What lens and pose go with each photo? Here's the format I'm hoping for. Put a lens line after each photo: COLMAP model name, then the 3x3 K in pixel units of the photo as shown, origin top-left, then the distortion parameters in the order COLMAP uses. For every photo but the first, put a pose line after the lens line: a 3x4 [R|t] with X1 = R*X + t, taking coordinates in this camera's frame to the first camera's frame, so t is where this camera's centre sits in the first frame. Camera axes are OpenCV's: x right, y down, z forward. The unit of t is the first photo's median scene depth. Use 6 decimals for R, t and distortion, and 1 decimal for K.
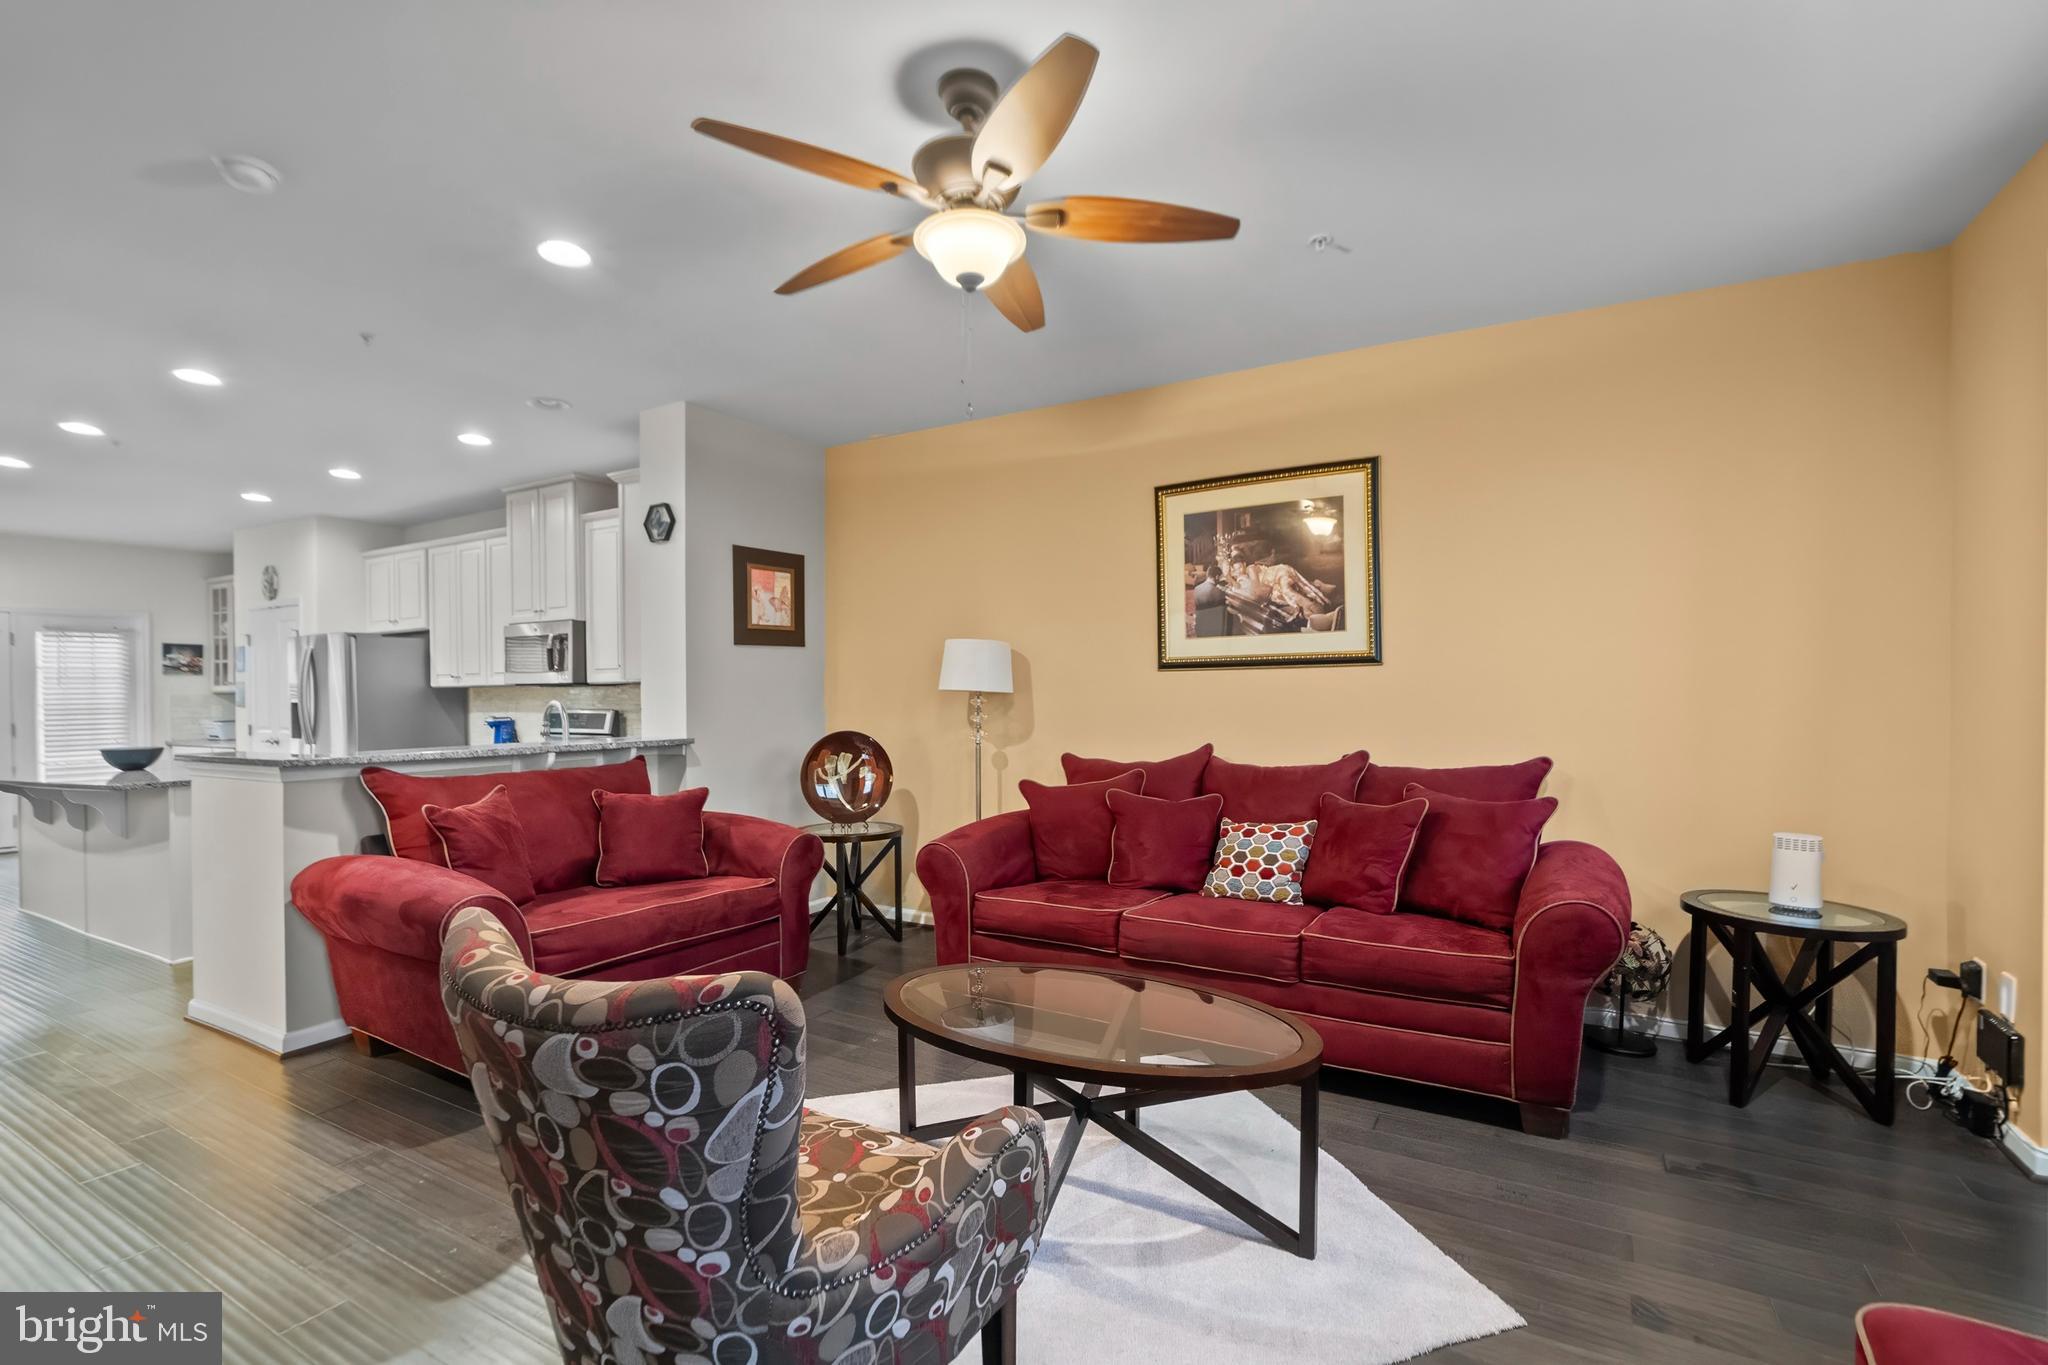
lens RADIAL K [[944.4, 0, 1021.3], [0, 944.4, 703.1], [0, 0, 1]] dist [-0.008624, 0.001790]
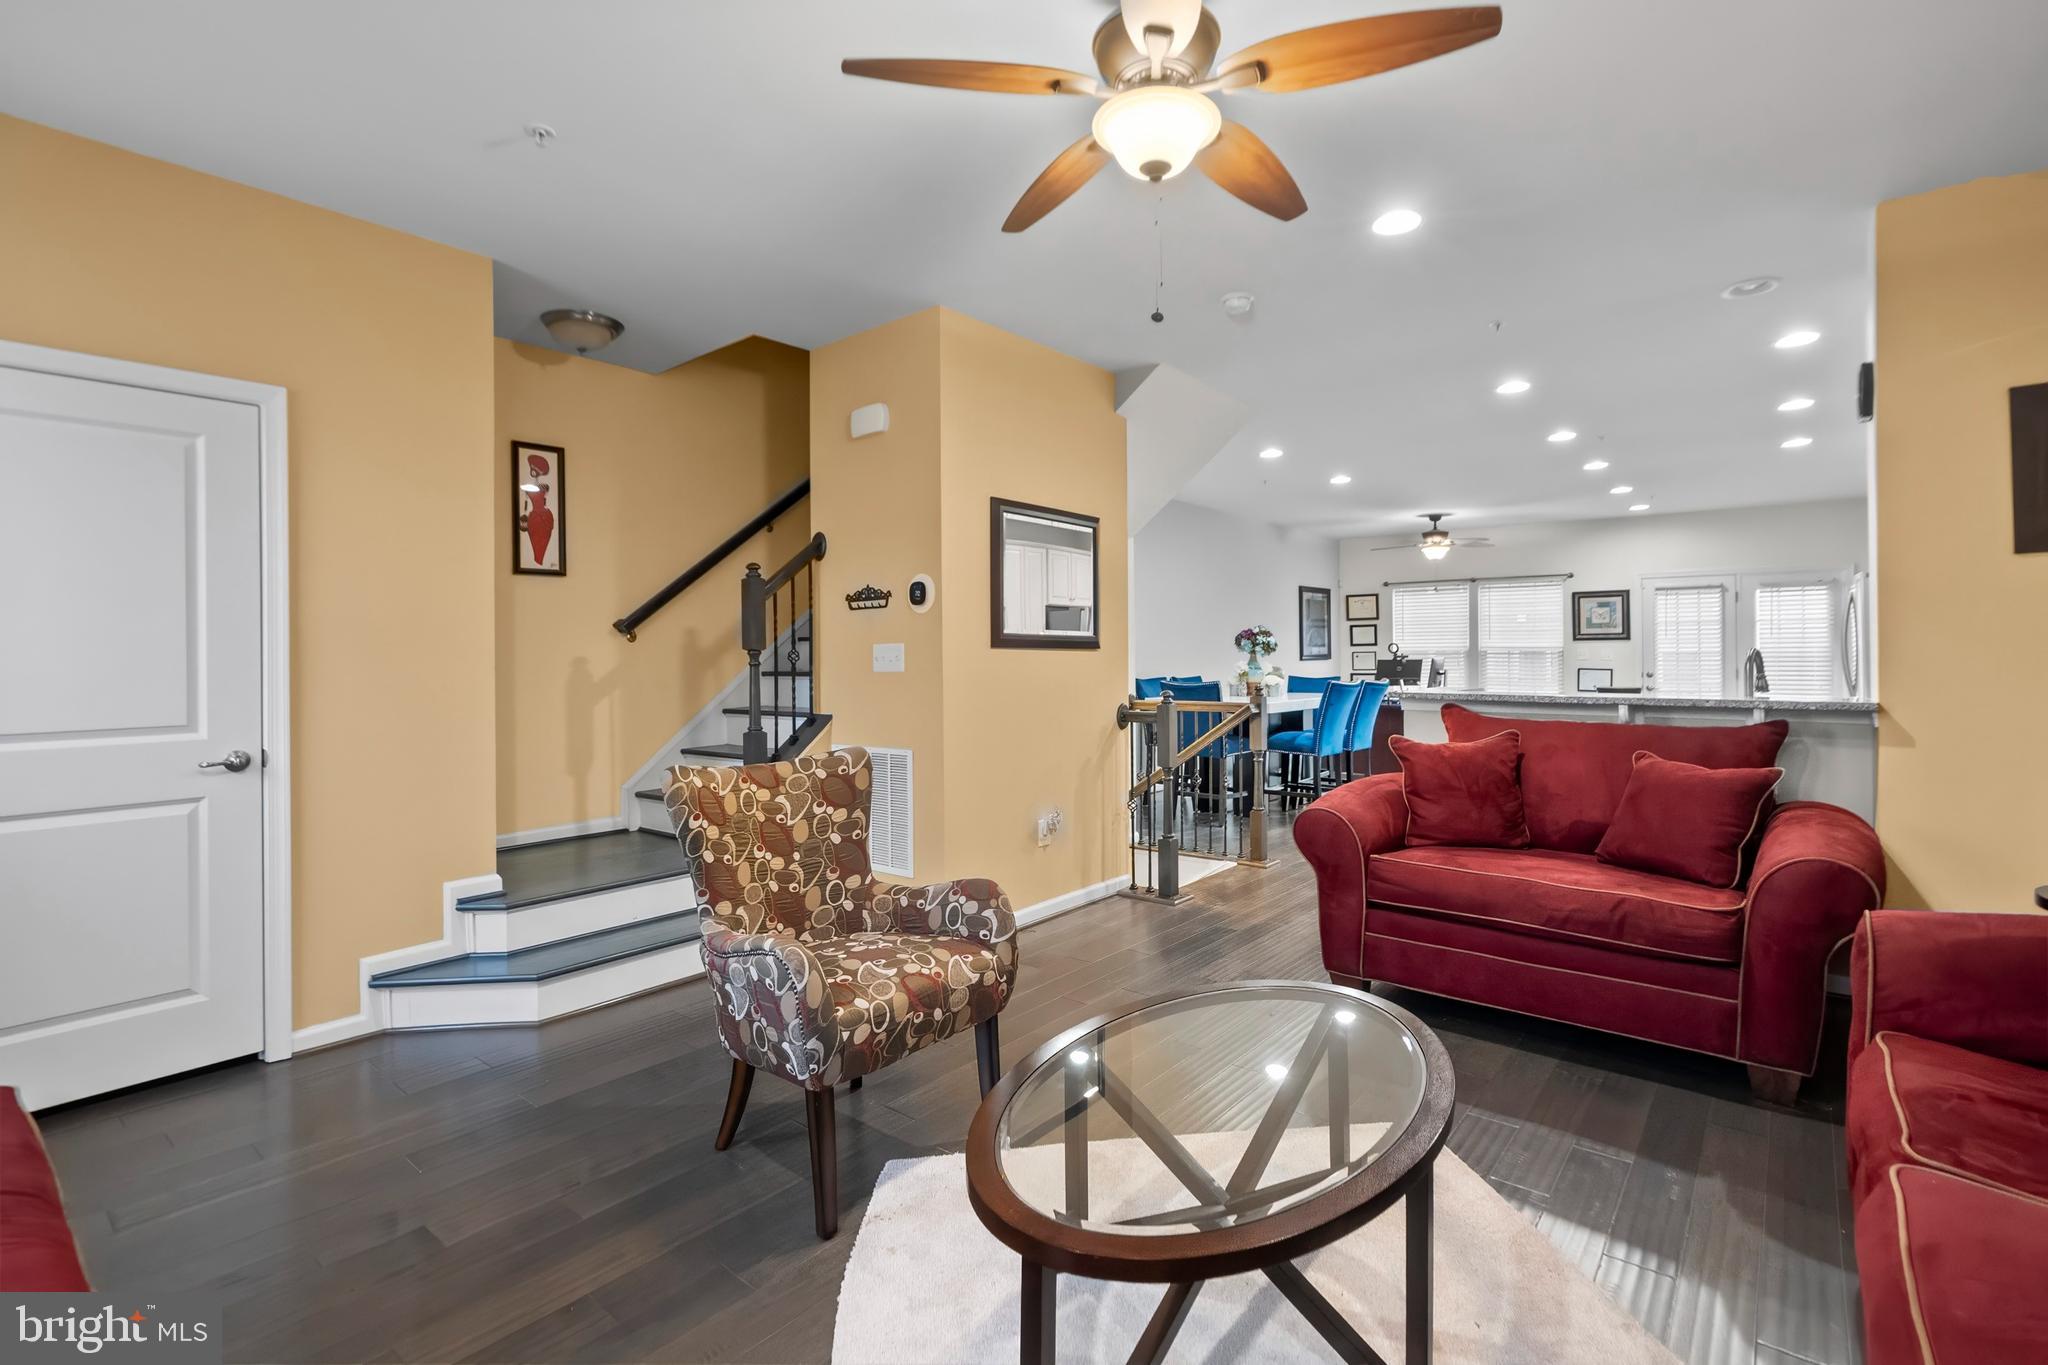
lens RADIAL K [[944.4, 0, 1029.3], [0, 944.4, 662.0], [0, 0, 1]] dist [-0.008624, 0.001790]
pose [[-0.150834, 0.017990, -0.988395, 0.292293], [-0.008759, 0.999771, 0.019534, -0.001080], [0.988520, 0.011604, -0.150642, 0.348793]]
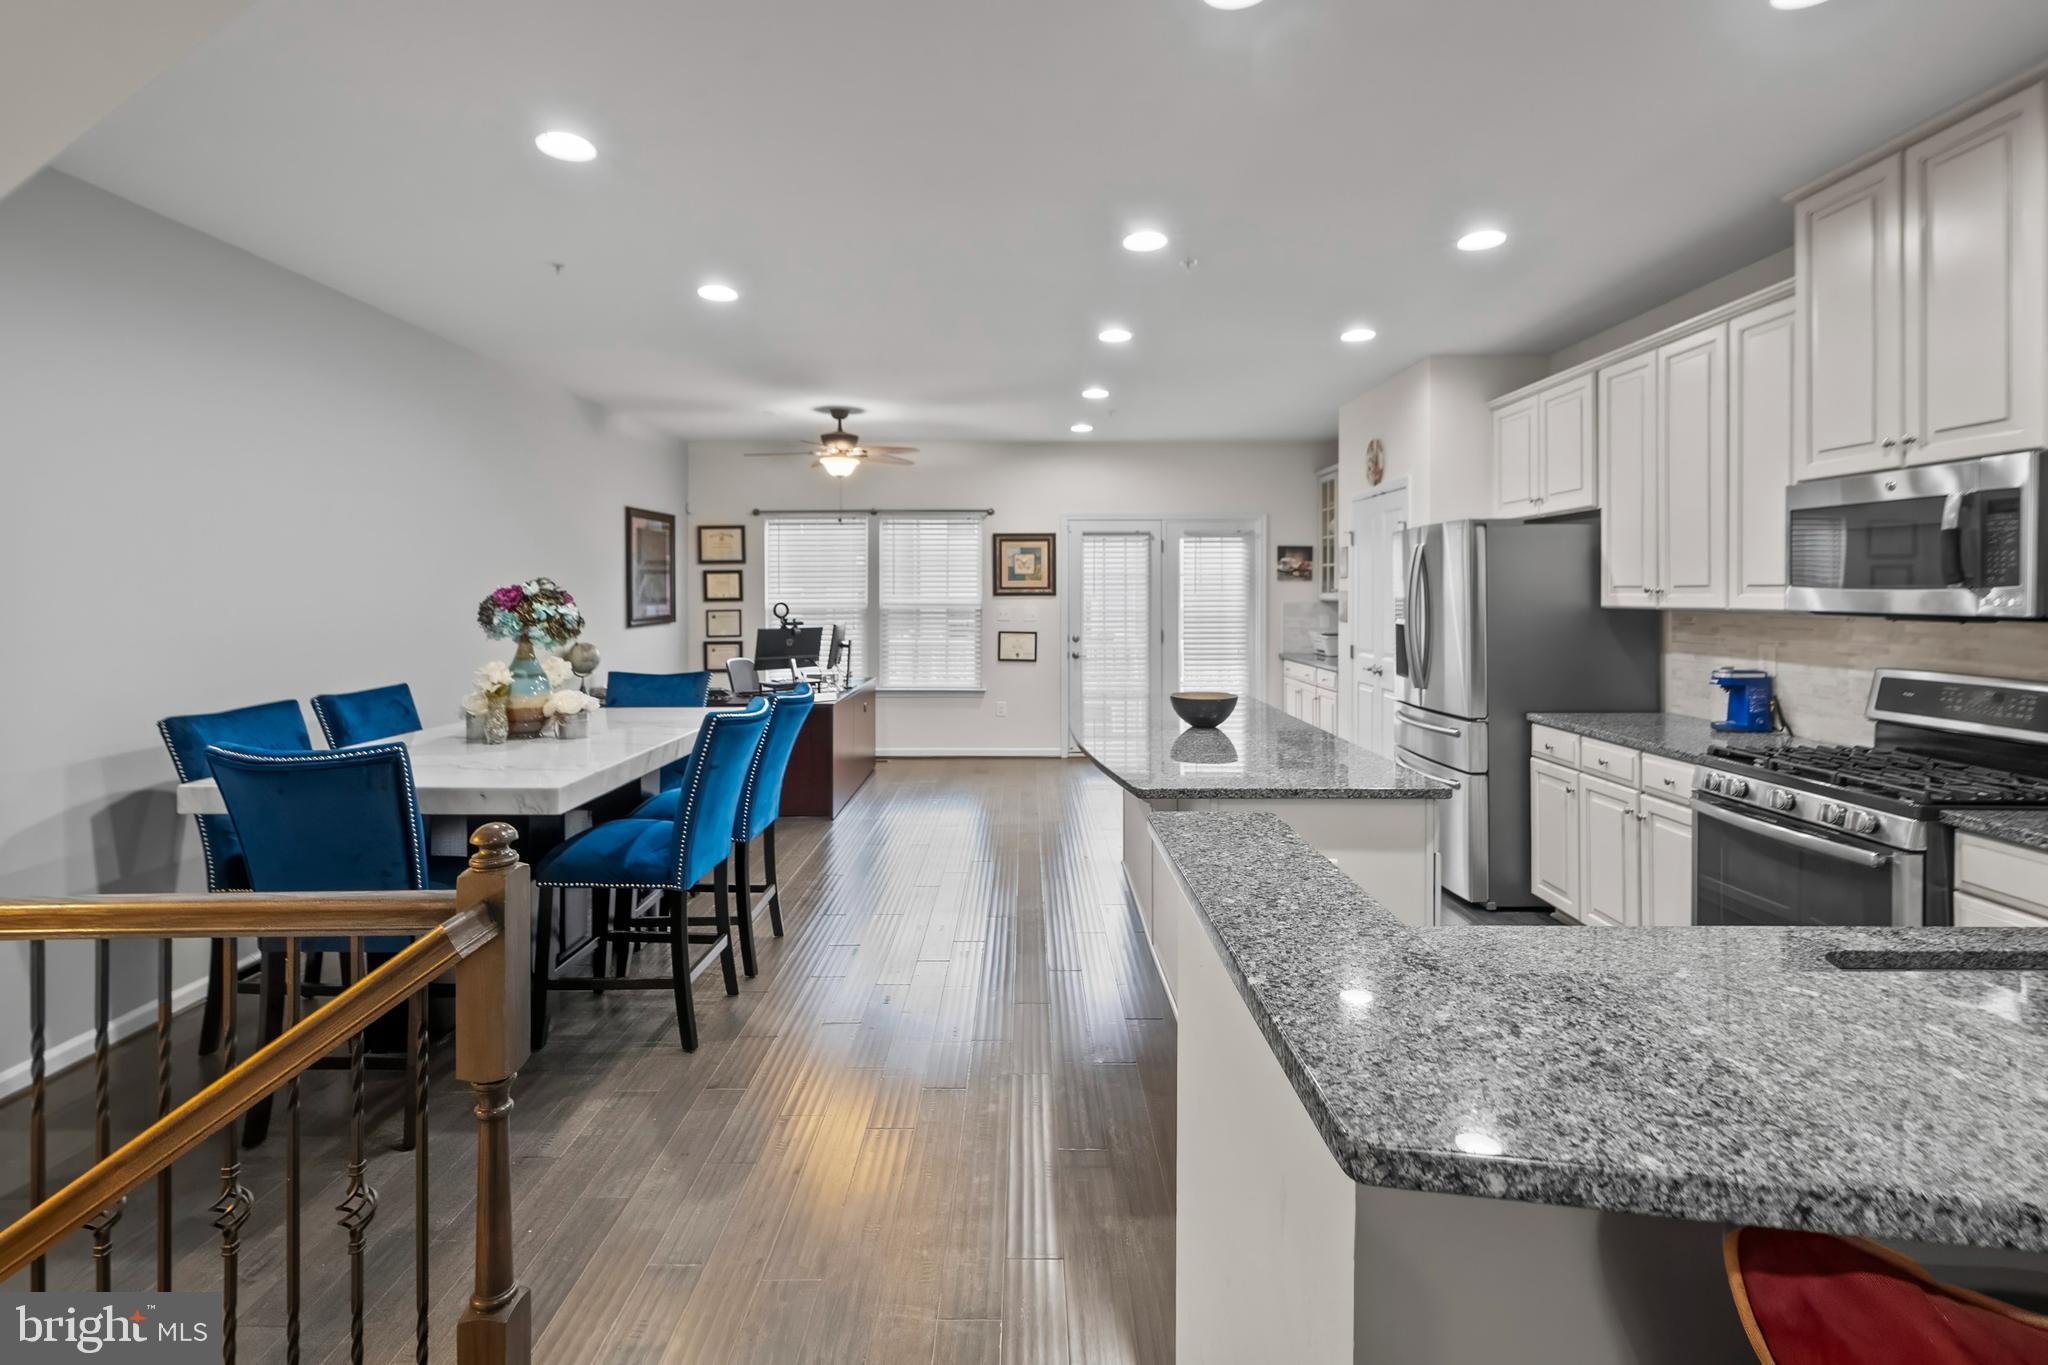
lens RADIAL K [[944.4, 0, 1026.0], [0, 944.4, 588.4], [0, 0, 1]] dist [-0.008624, 0.001790]
pose [[0.511198, 0.007517, -0.859430, -0.326203], [-0.015037, 0.999887, -0.000198, -0.024379], [0.859332, 0.013024, 0.511253, 0.418778]]
